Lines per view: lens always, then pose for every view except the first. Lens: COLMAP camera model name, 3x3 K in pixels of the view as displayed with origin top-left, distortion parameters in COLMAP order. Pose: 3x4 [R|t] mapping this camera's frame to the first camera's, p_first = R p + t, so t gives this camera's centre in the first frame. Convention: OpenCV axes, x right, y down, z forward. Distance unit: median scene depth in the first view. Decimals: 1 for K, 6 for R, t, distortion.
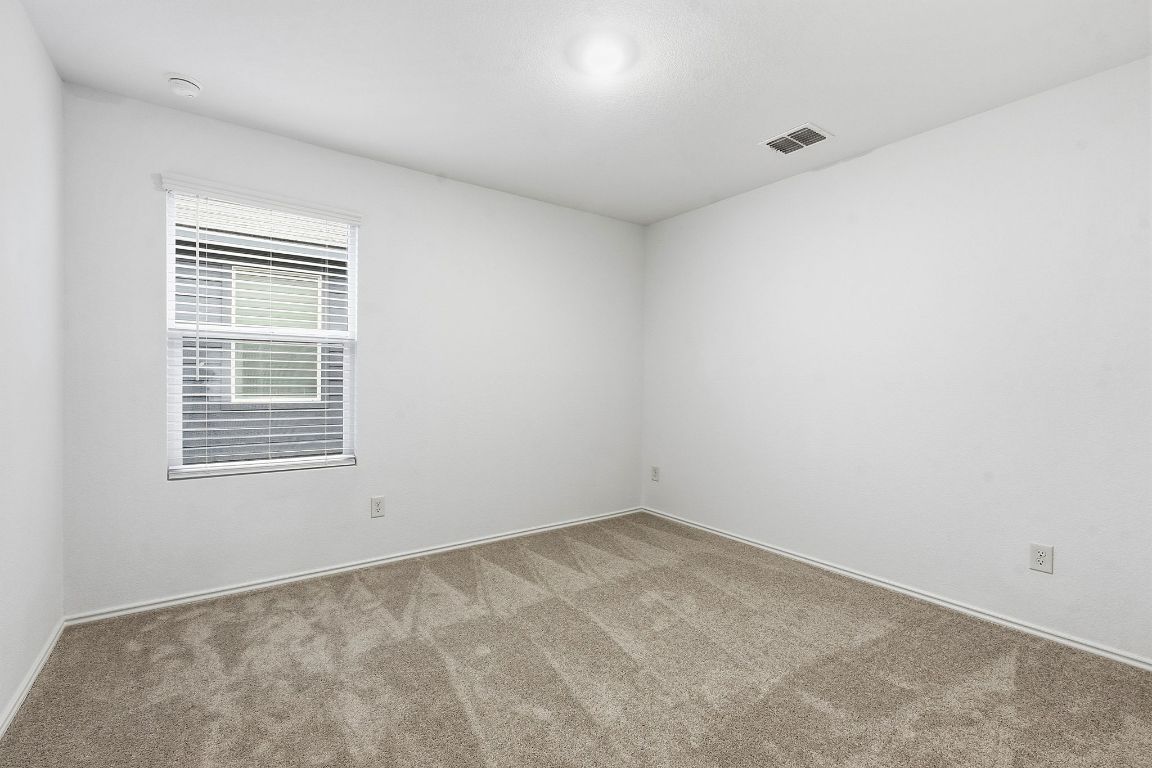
lens RADIAL K [[508.9, 0, 576.0], [0, 508.9, 384.0], [0, 0, 1]] dist [-0.001978, -0.000164]
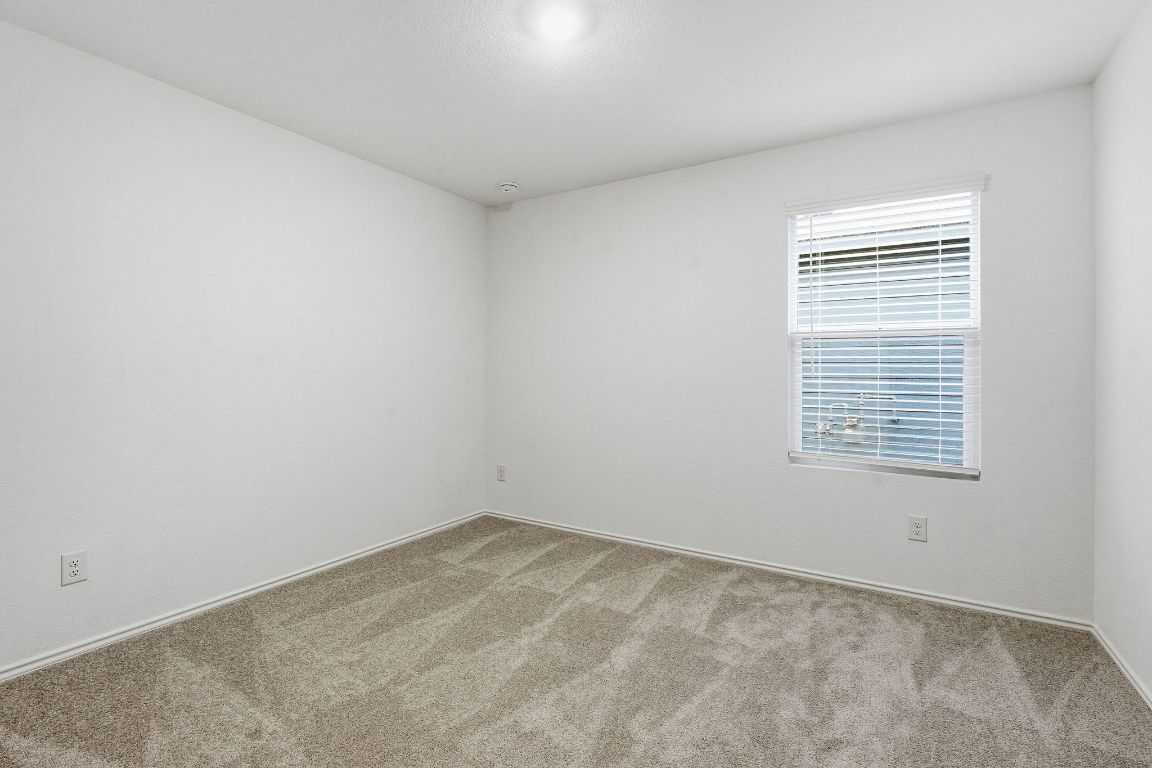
lens RADIAL K [[528.1, 0, 569.7], [0, 528.1, 363.0], [0, 0, 1]] dist [-0.019152, 0.000254]
pose [[0.373006, -0.020439, -0.927604, 0.118153], [-0.012554, 0.999555, -0.027072, -0.000273], [0.927744, 0.021744, 0.372583, 0.085294]]
